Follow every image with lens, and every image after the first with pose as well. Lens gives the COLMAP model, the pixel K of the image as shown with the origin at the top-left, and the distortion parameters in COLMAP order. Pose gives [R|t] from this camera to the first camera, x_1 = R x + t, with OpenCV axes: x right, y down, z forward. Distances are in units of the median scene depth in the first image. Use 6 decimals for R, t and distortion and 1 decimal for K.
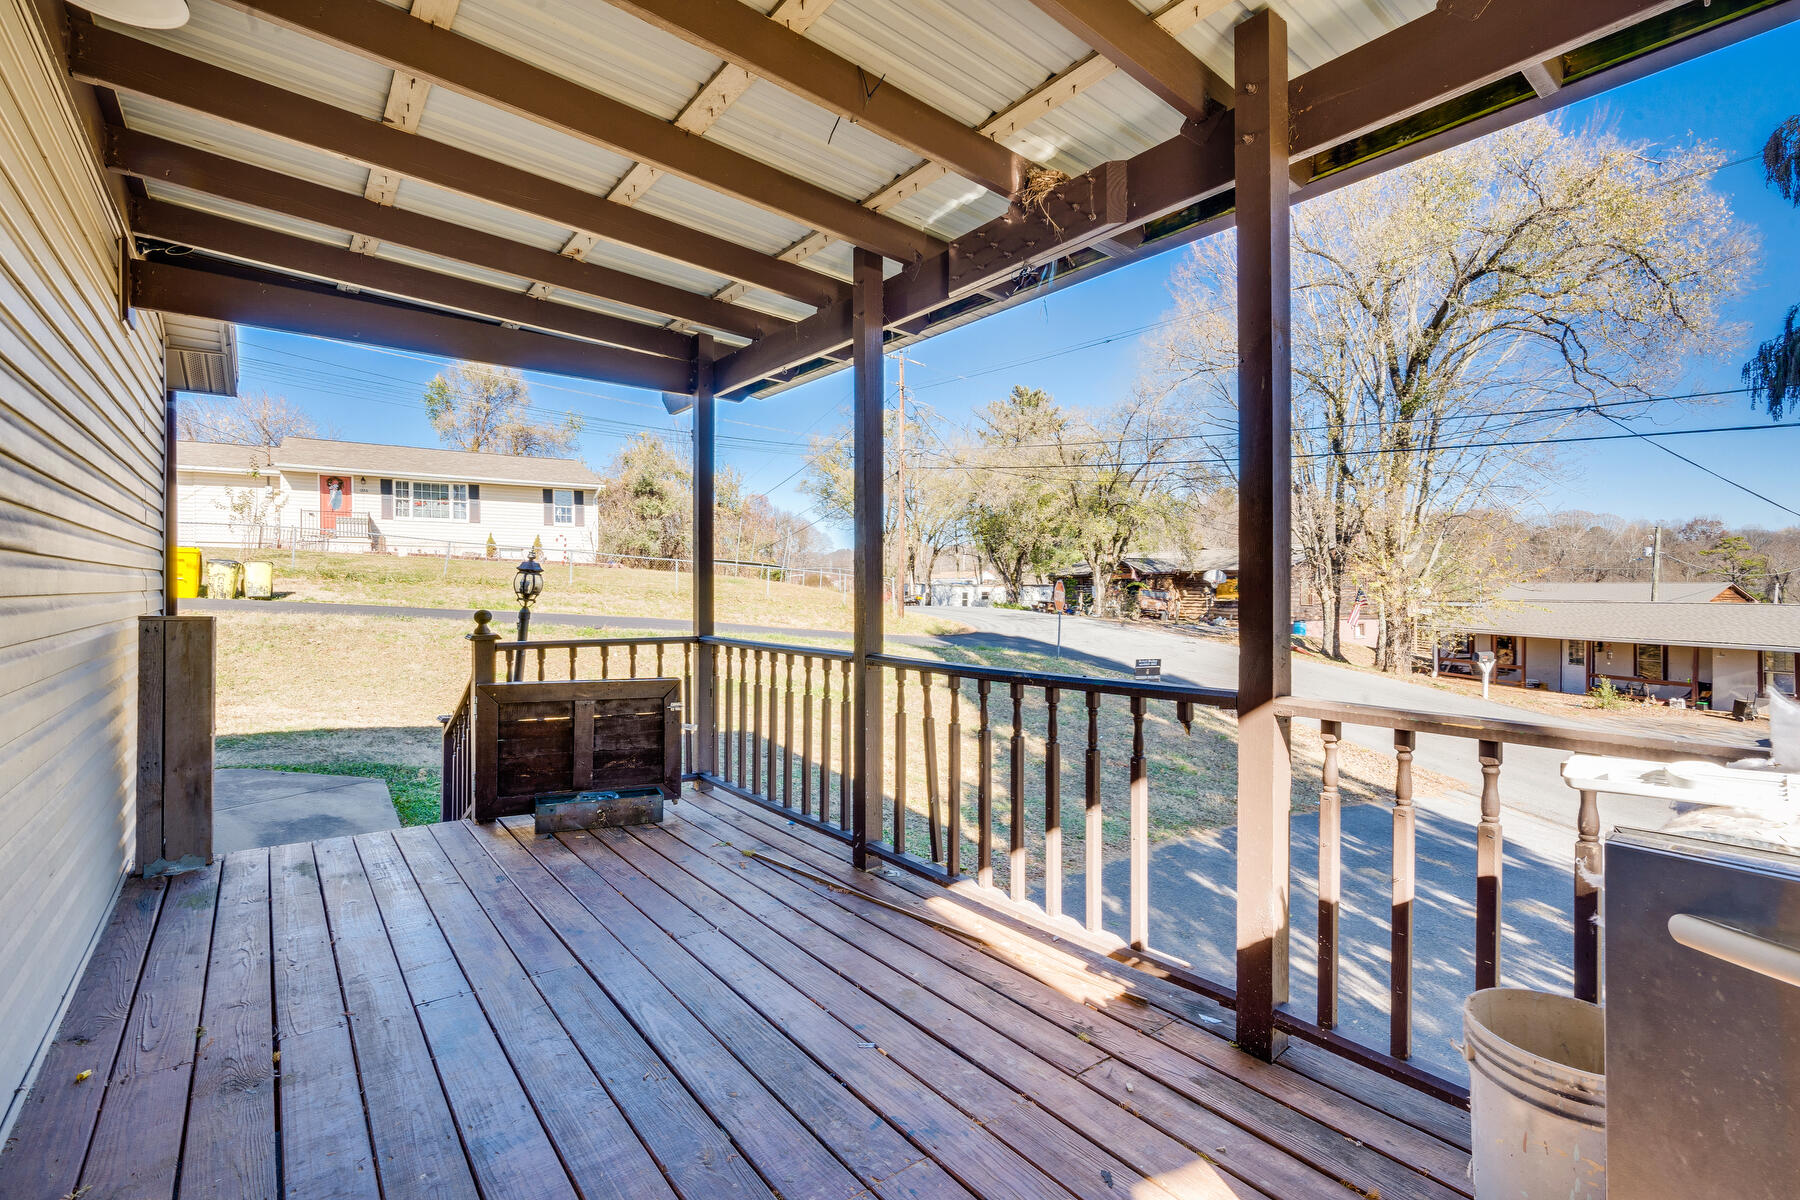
lens RADIAL K [[803.9, 0, 898.4], [0, 803.9, 591.4], [0, 0, 1]] dist [0.049953, 0.000046]
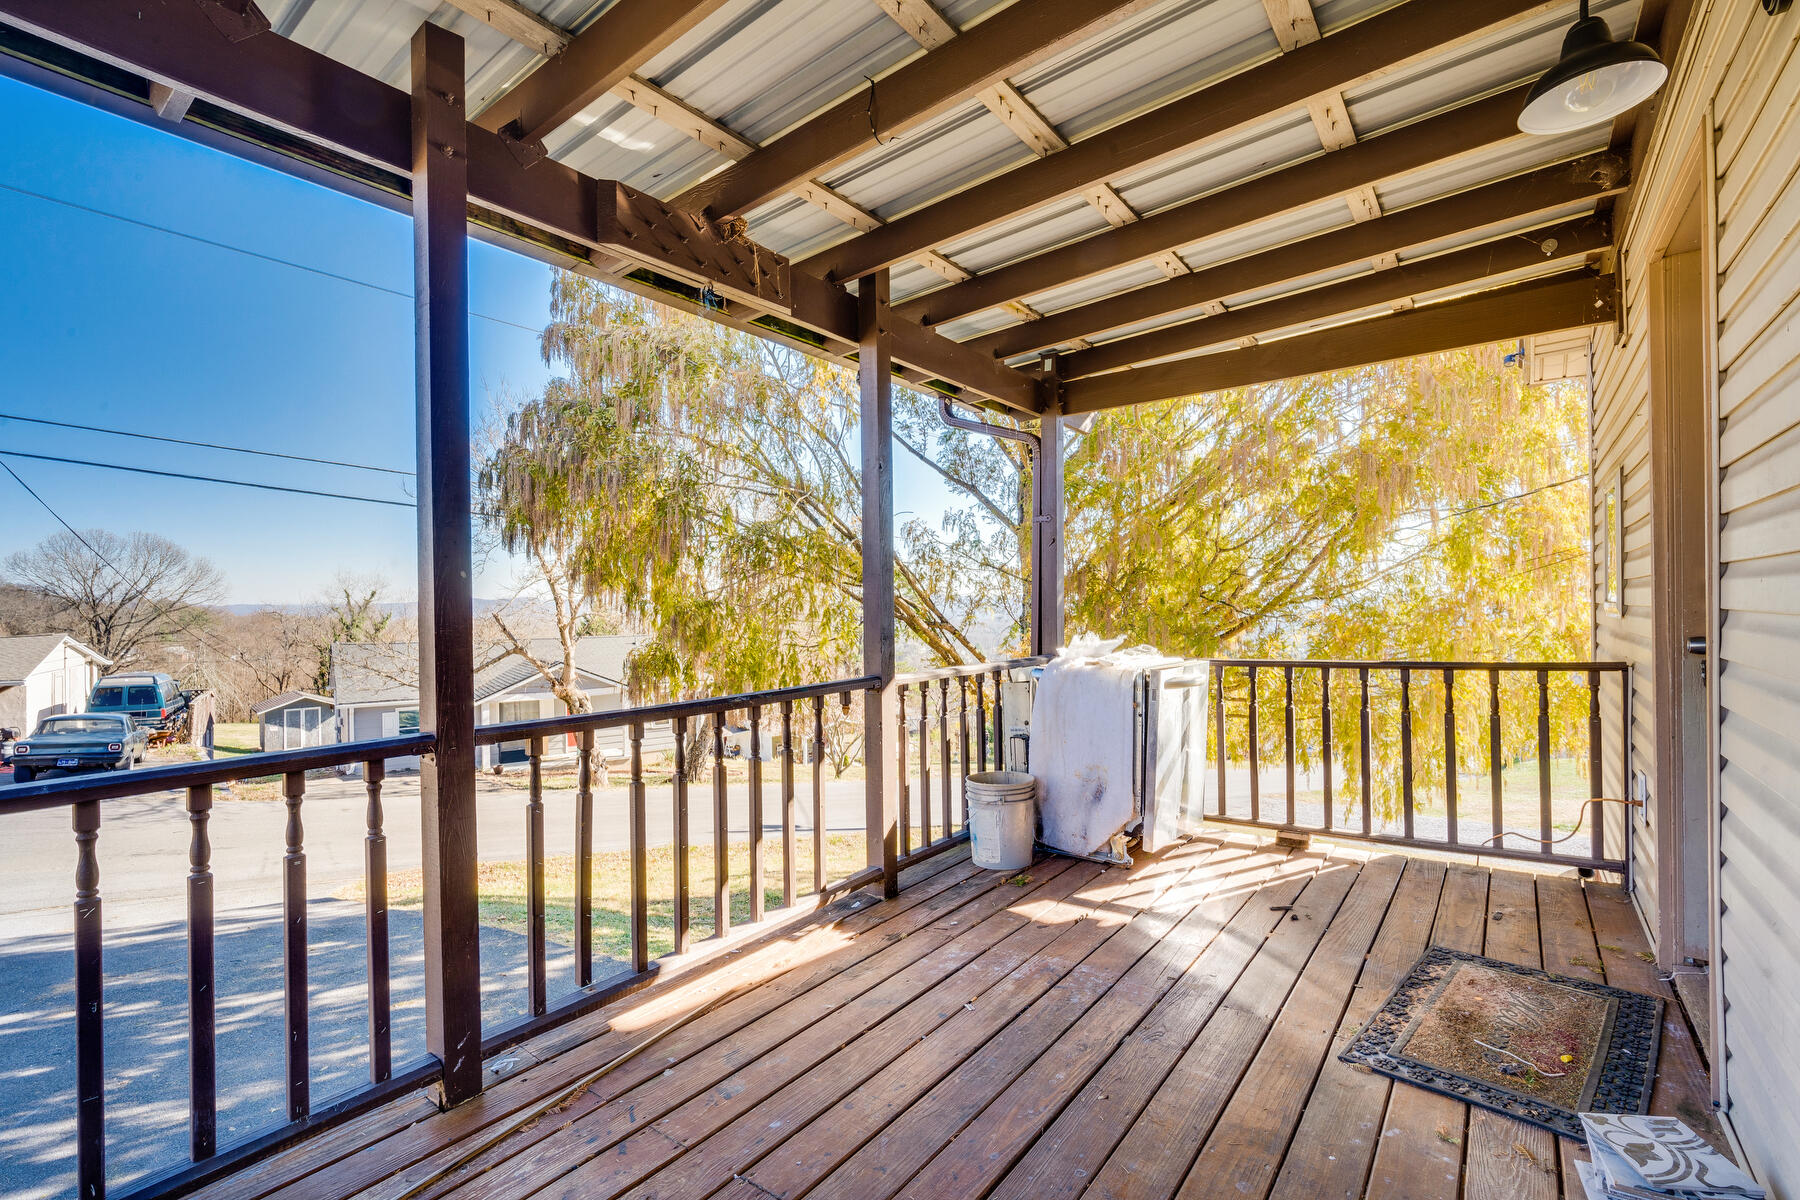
lens RADIAL K [[800.3, 0, 898.2], [0, 800.3, 611.5], [0, 0, 1]] dist [-0.000484, -0.000005]
pose [[-0.244893, 0.006437, 0.969529, -0.819271], [0.016553, 0.999860, -0.002457, -0.001844], [-0.969409, 0.015447, -0.244966, 1.003275]]
